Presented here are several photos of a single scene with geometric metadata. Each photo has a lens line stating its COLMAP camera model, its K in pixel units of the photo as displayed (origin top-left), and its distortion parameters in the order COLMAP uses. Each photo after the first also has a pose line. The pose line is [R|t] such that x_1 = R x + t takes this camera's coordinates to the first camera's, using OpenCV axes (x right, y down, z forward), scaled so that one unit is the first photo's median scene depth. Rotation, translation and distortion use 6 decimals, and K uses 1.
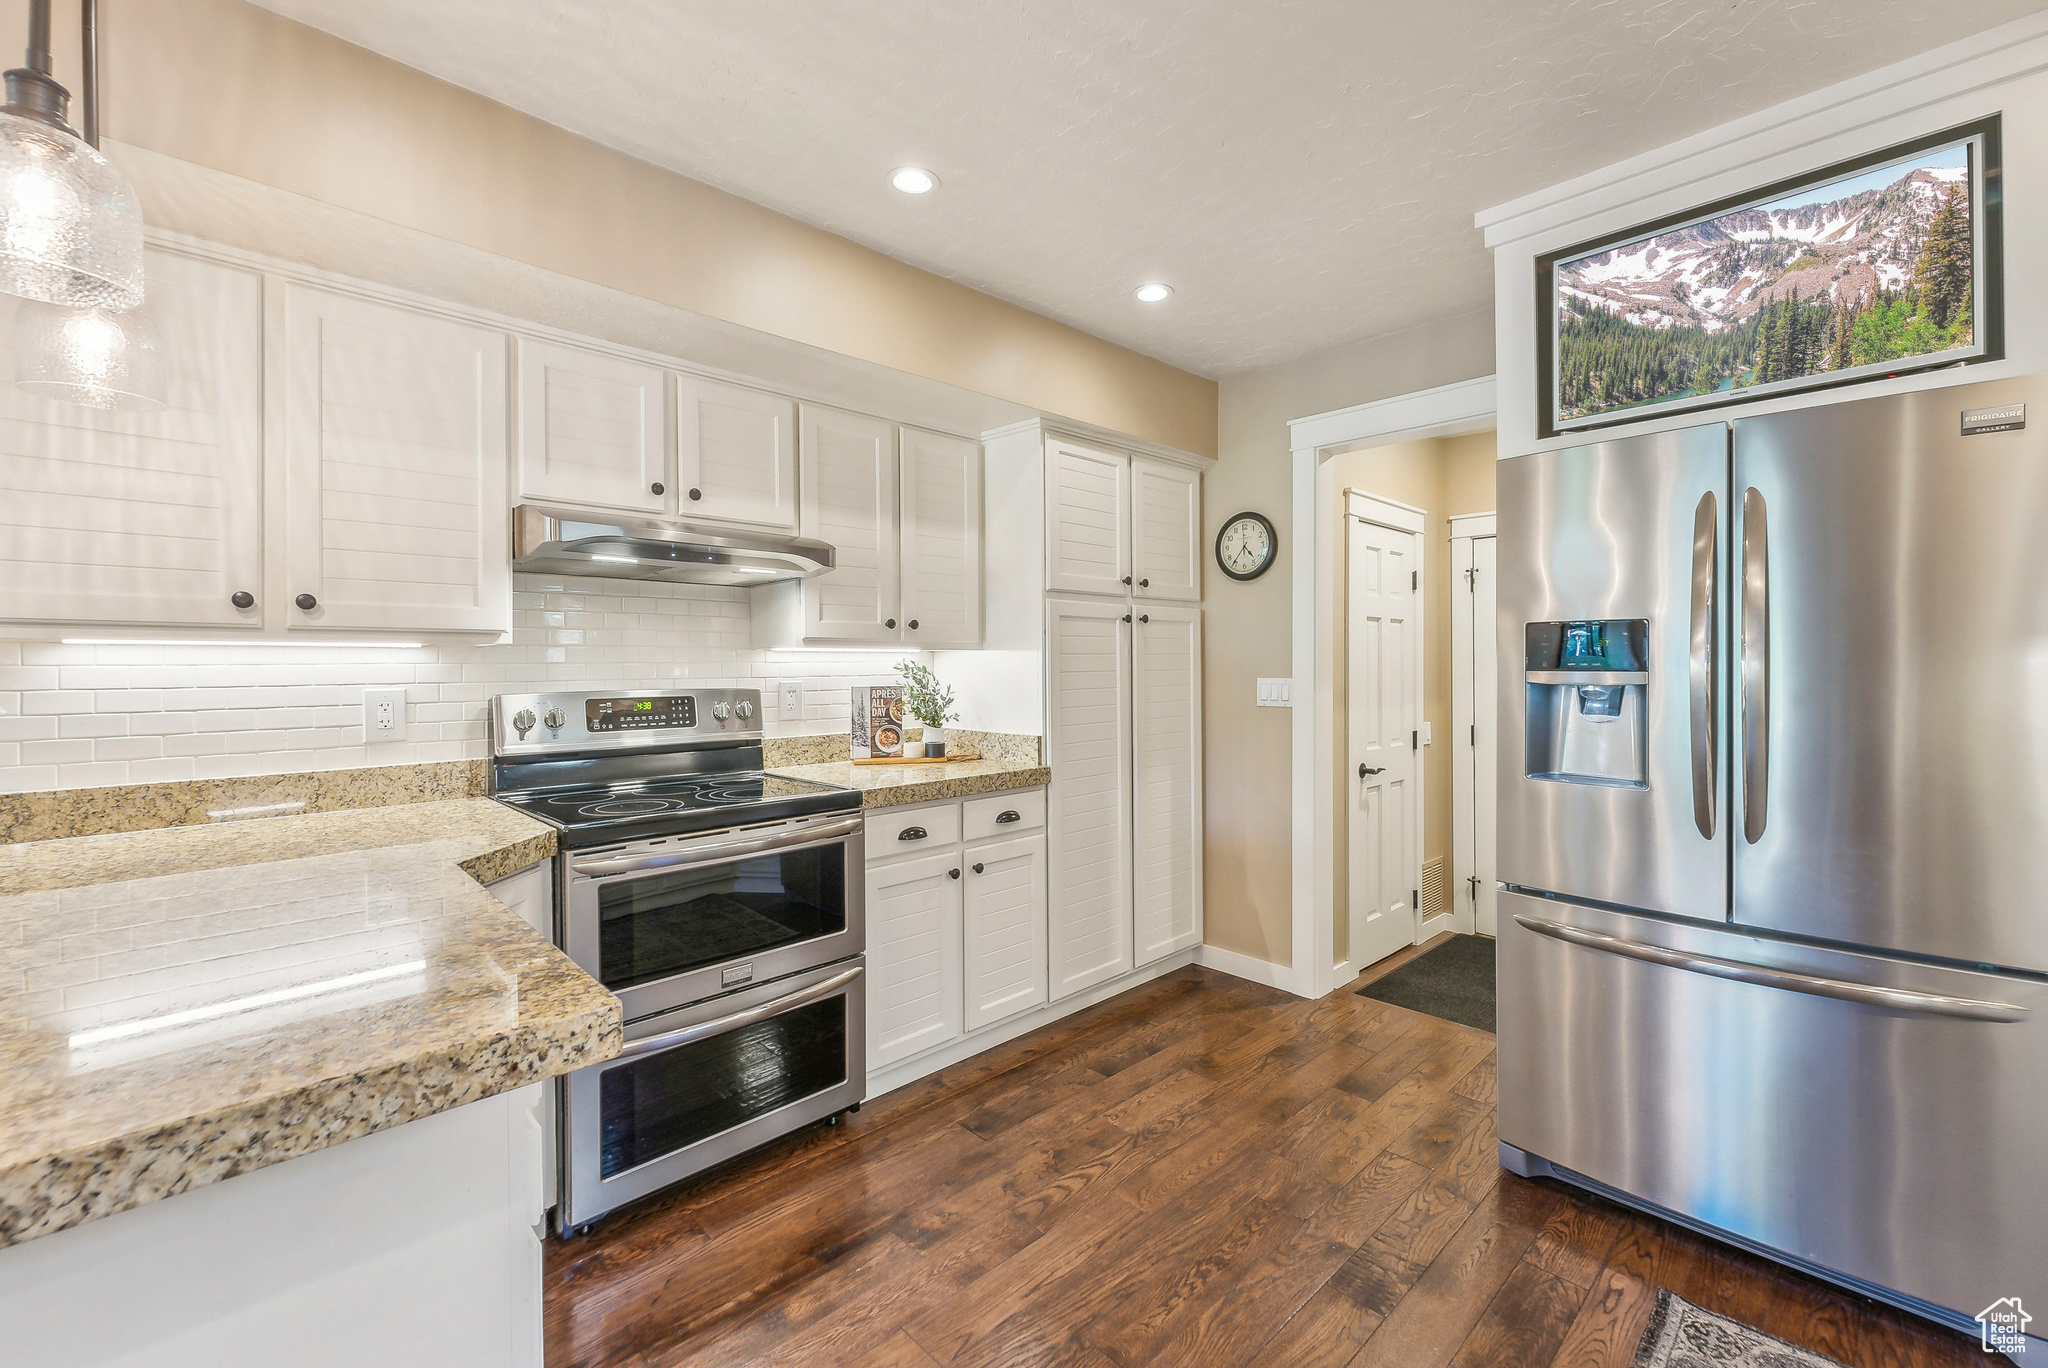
lens RADIAL K [[847.7, 0, 1028.9], [0, 847.7, 665.7], [0, 0, 1]] dist [-0.002290, 0.000341]
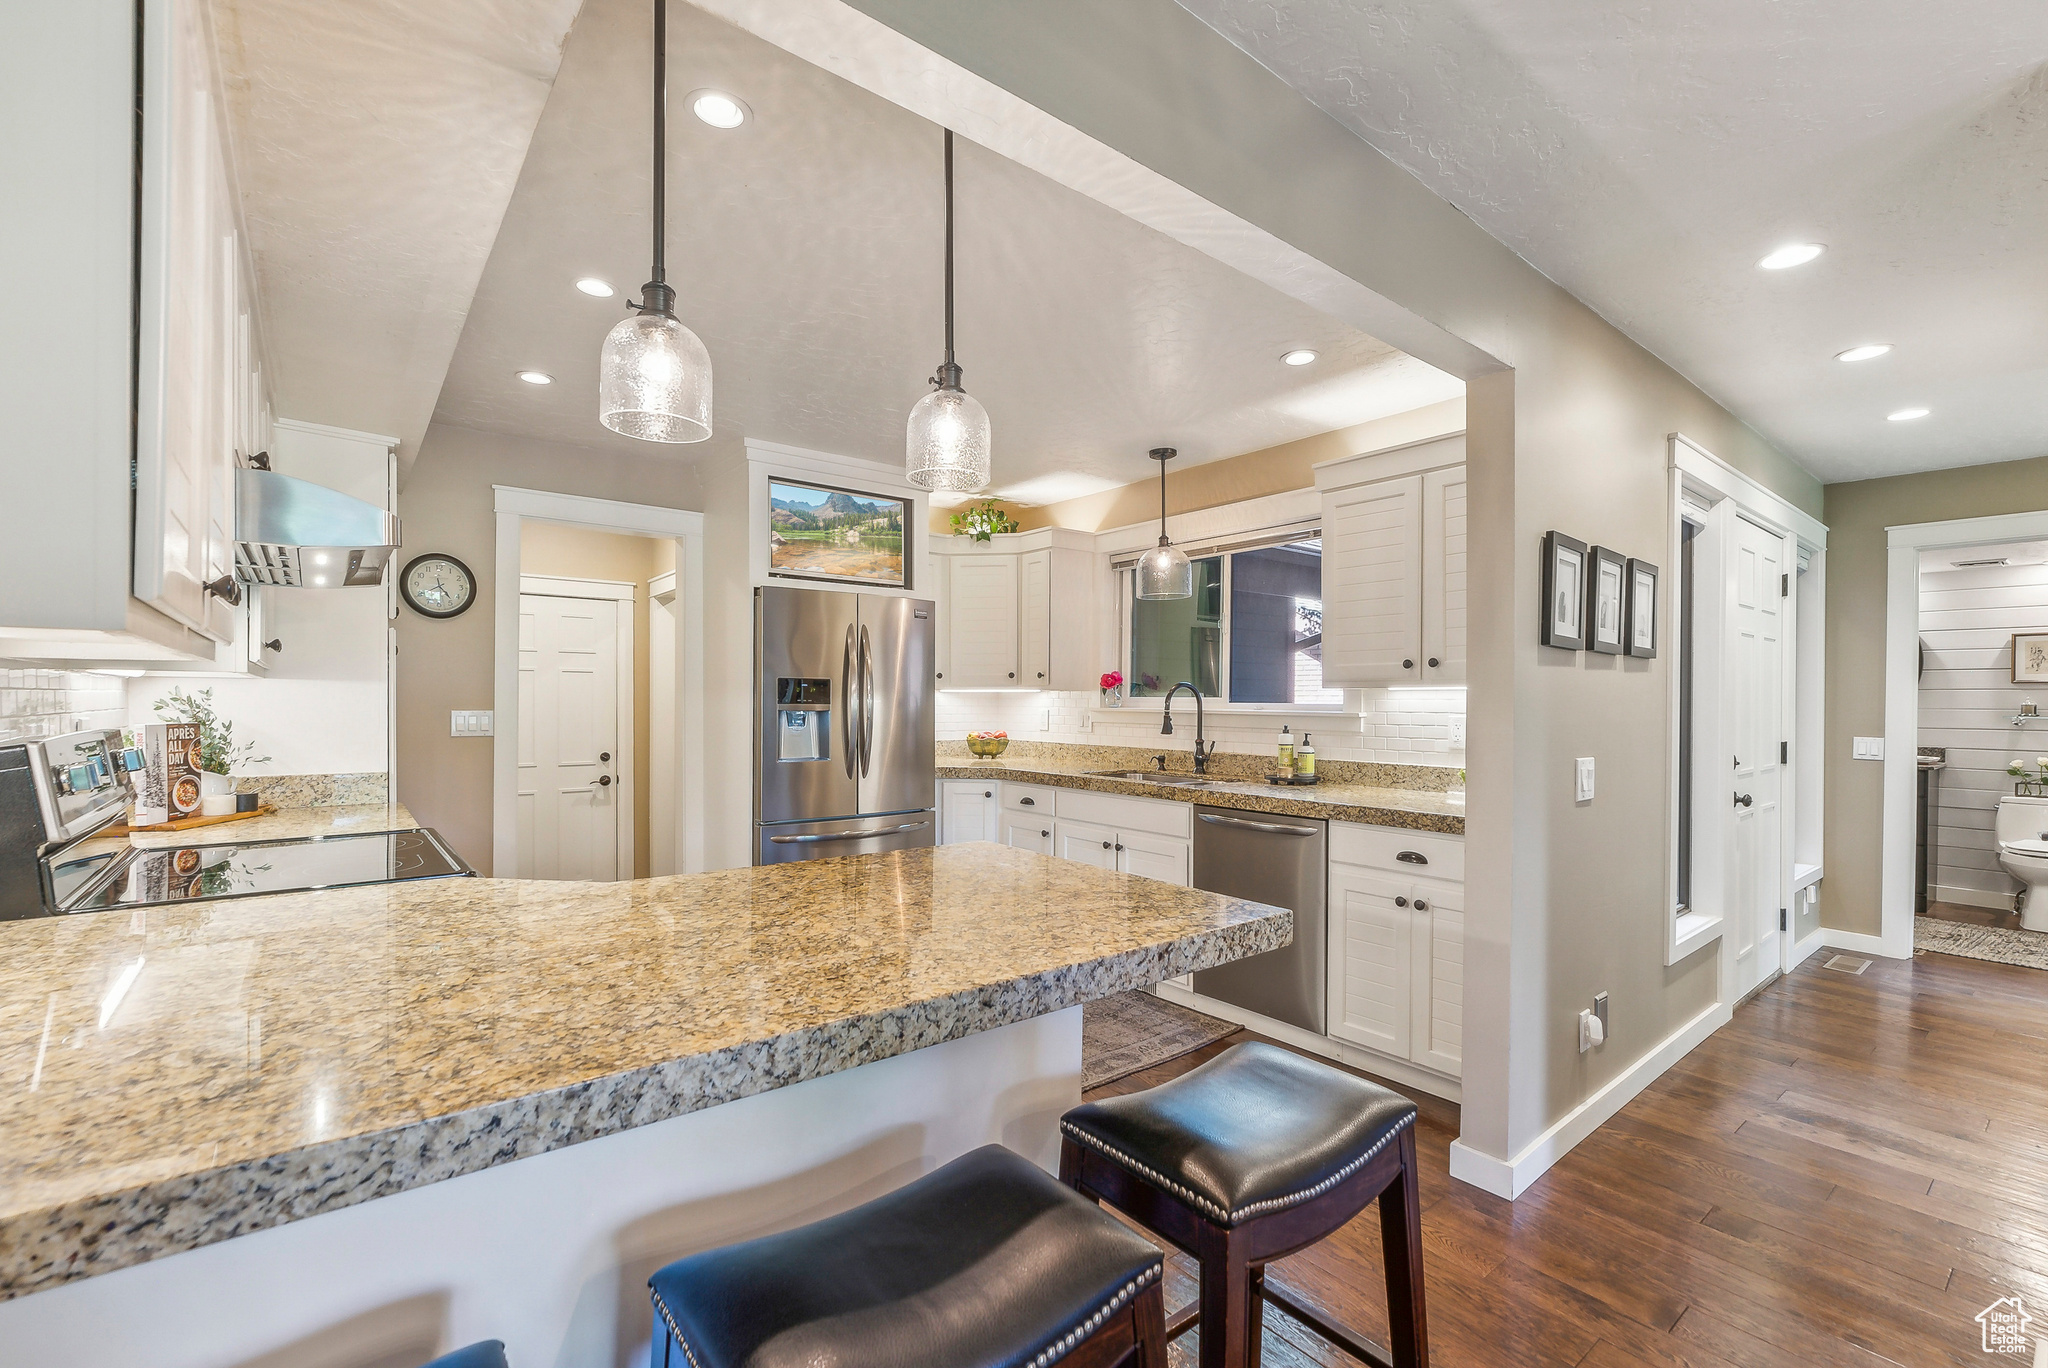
lens RADIAL K [[898.4, 0, 1024.4], [0, 898.4, 714.5], [0, 0, 1]] dist [-0.003438, -0.000001]
pose [[0.090774, -0.010571, 0.995815, -1.055308], [-0.005566, 0.999923, 0.011122, 0.003775], [-0.995856, -0.006552, 0.090708, 0.227229]]
